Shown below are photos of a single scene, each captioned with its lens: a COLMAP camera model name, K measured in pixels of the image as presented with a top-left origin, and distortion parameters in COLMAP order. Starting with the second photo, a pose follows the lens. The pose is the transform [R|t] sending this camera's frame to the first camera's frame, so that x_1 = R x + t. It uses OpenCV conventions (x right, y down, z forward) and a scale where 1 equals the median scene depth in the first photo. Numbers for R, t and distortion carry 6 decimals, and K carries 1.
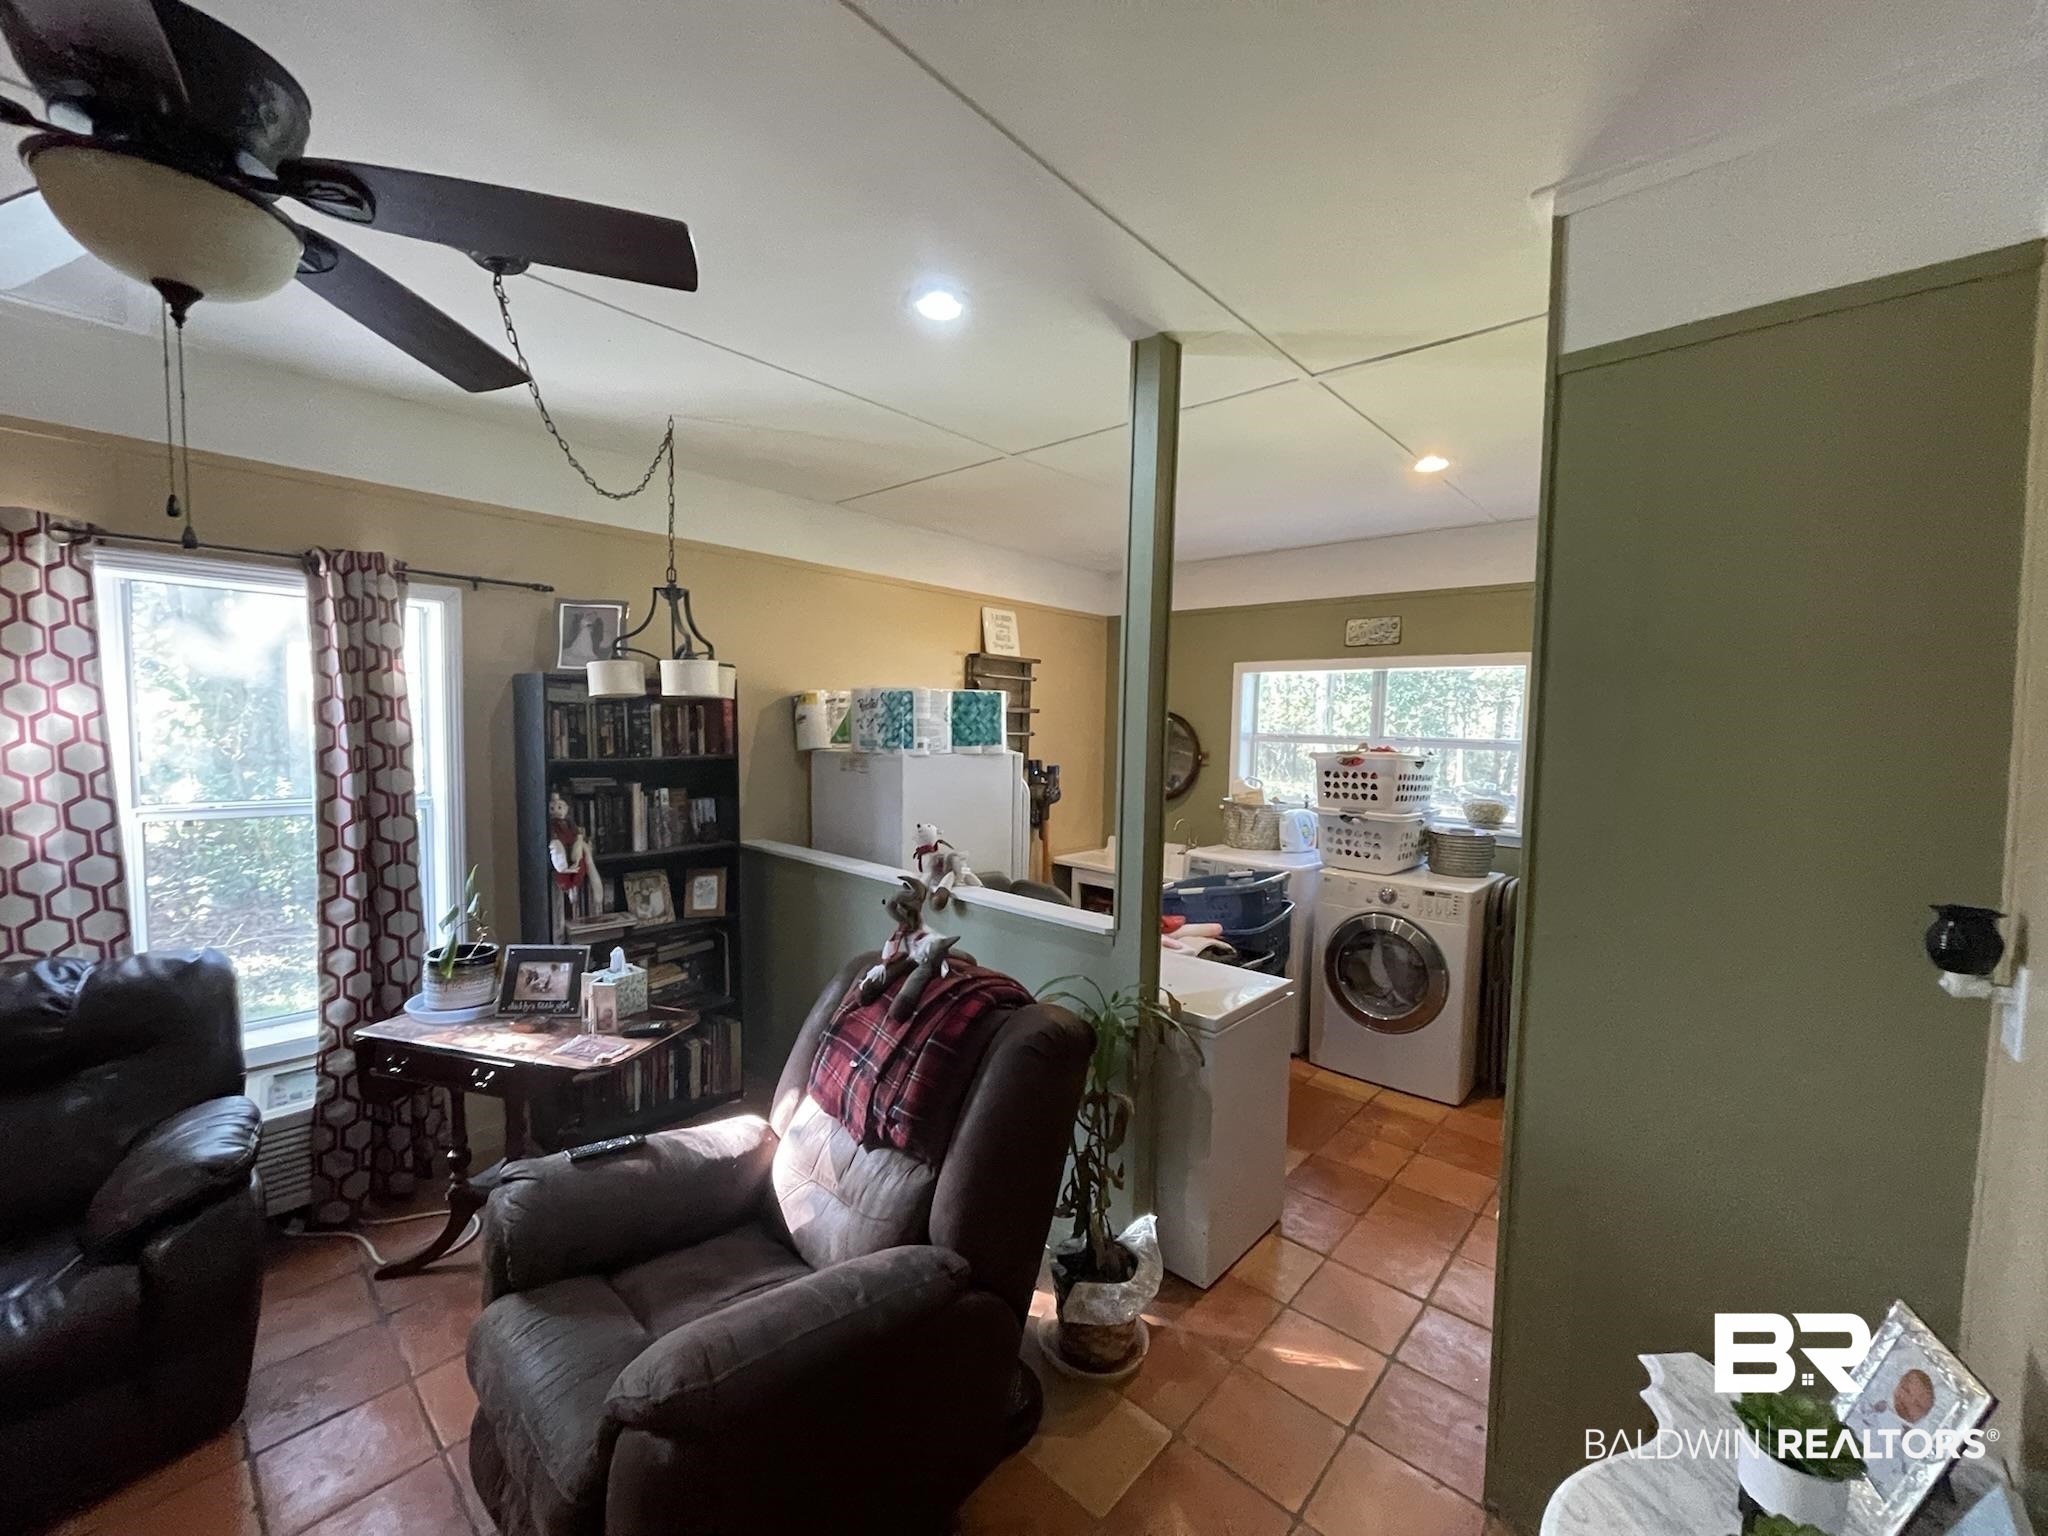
lens RADIAL K [[822.7, 0, 1023.6], [0, 822.7, 774.7], [0, 0, 1]] dist [-0.002008, -0.000141]
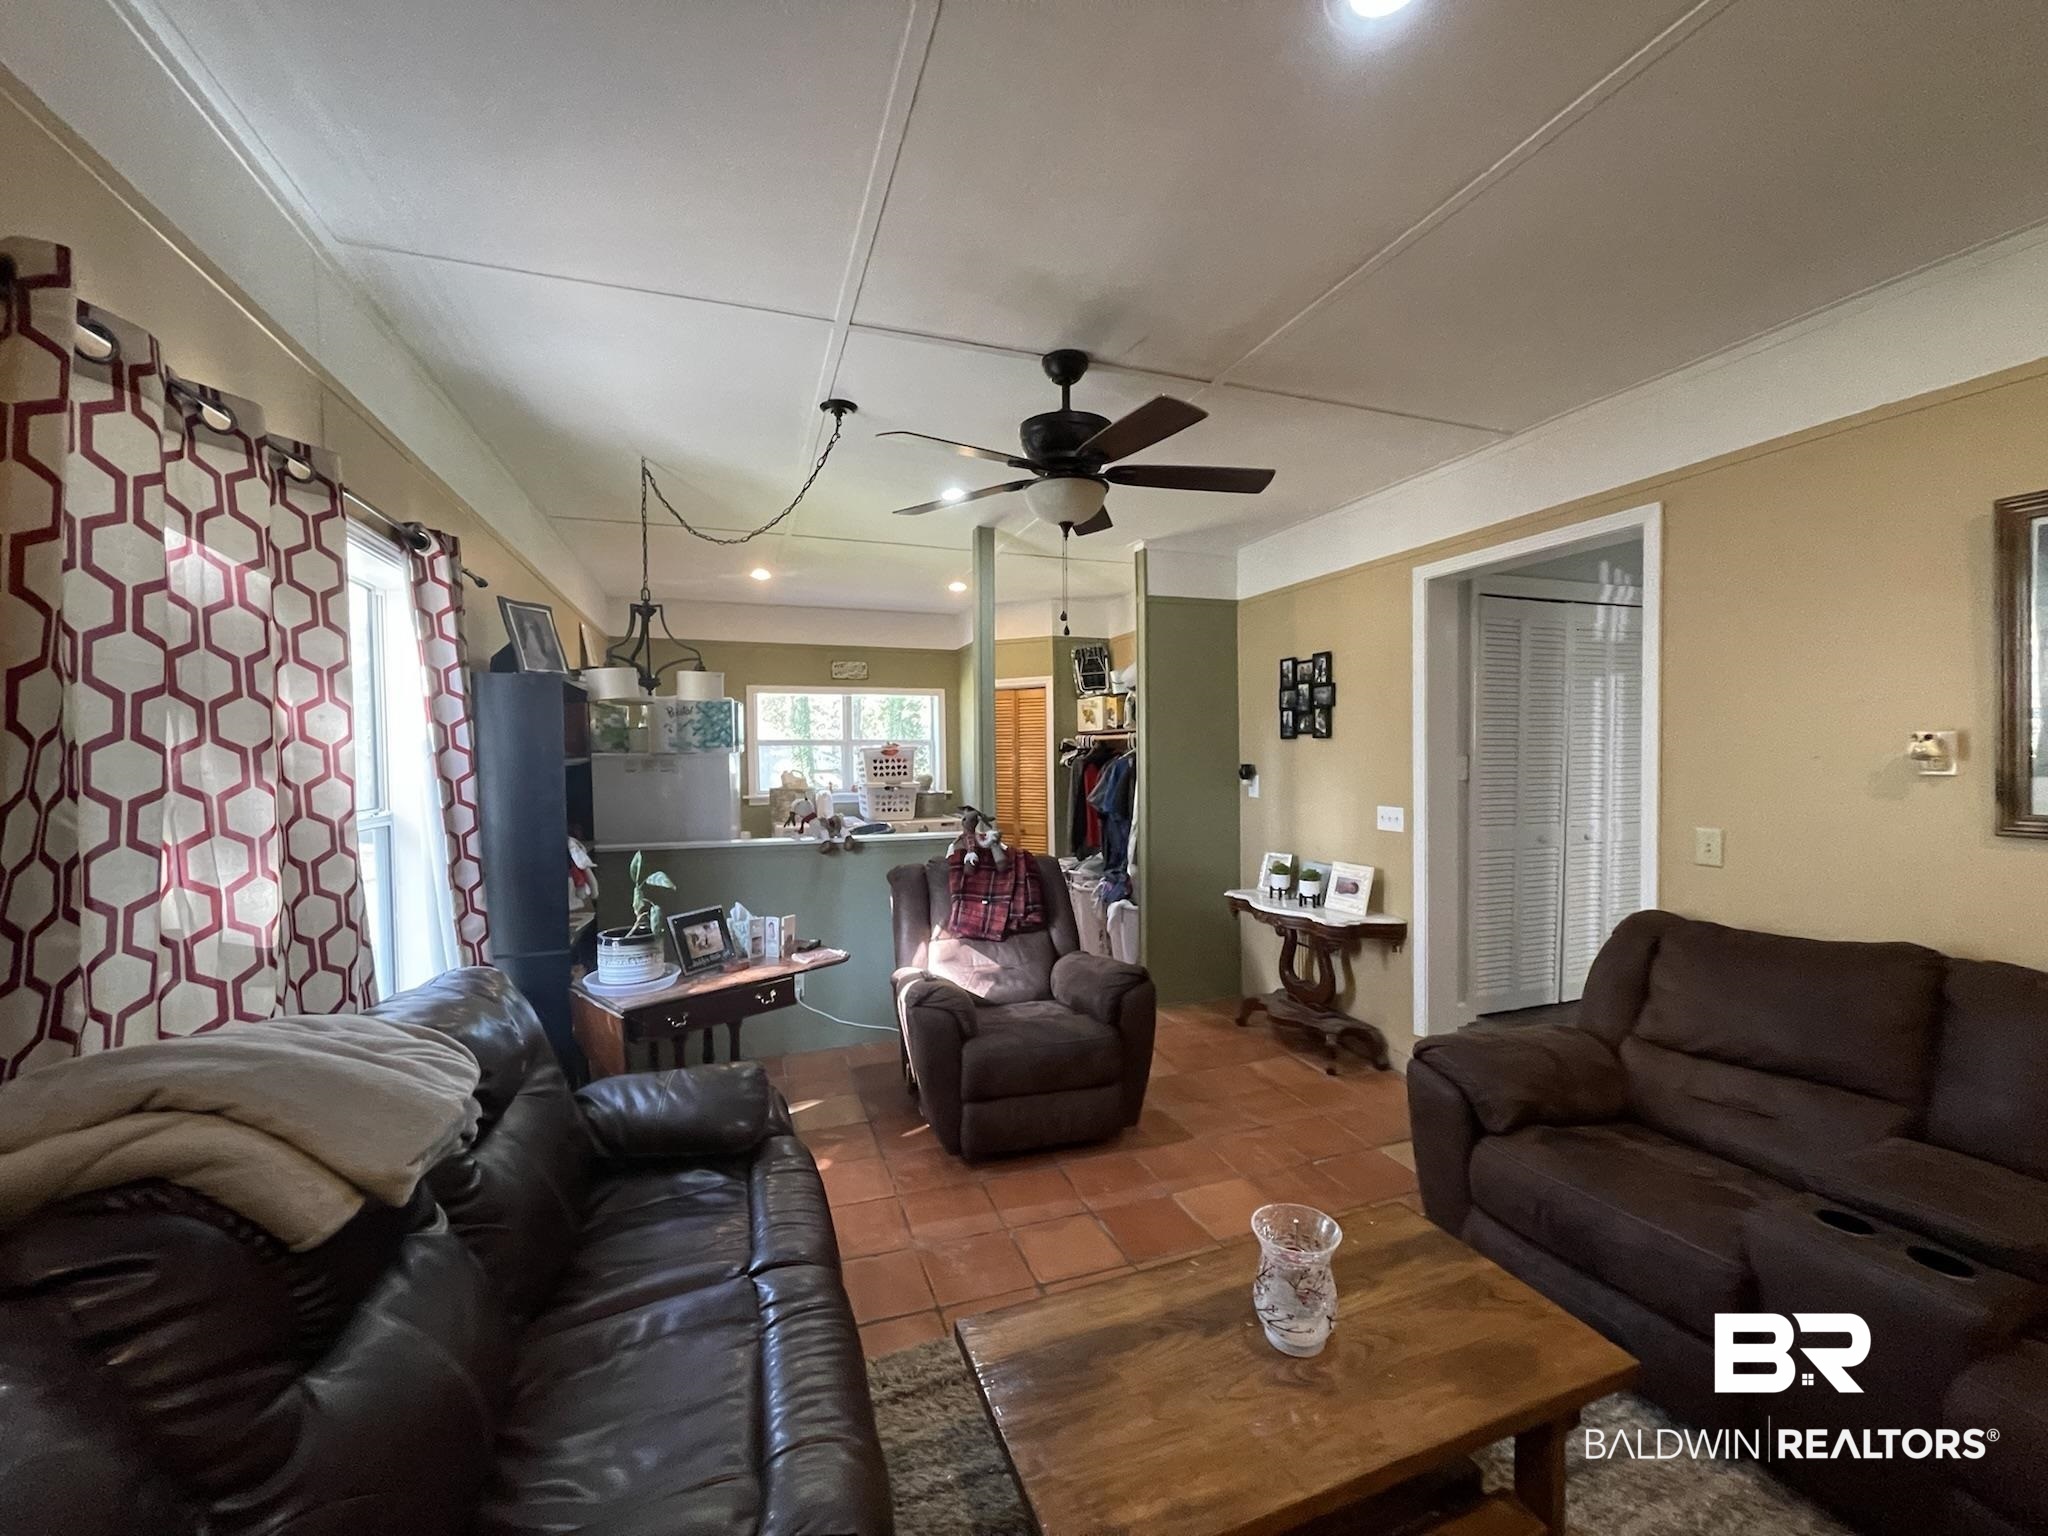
lens RADIAL K [[822.7, 0, 1023.6], [0, 822.7, 774.7], [0, 0, 1]] dist [-0.002008, -0.000141]
pose [[0.466737, -0.051187, 0.882914, -1.340583], [0.076108, 0.996945, 0.017565, 0.028360], [-0.881116, 0.058998, 0.469206, 0.026587]]
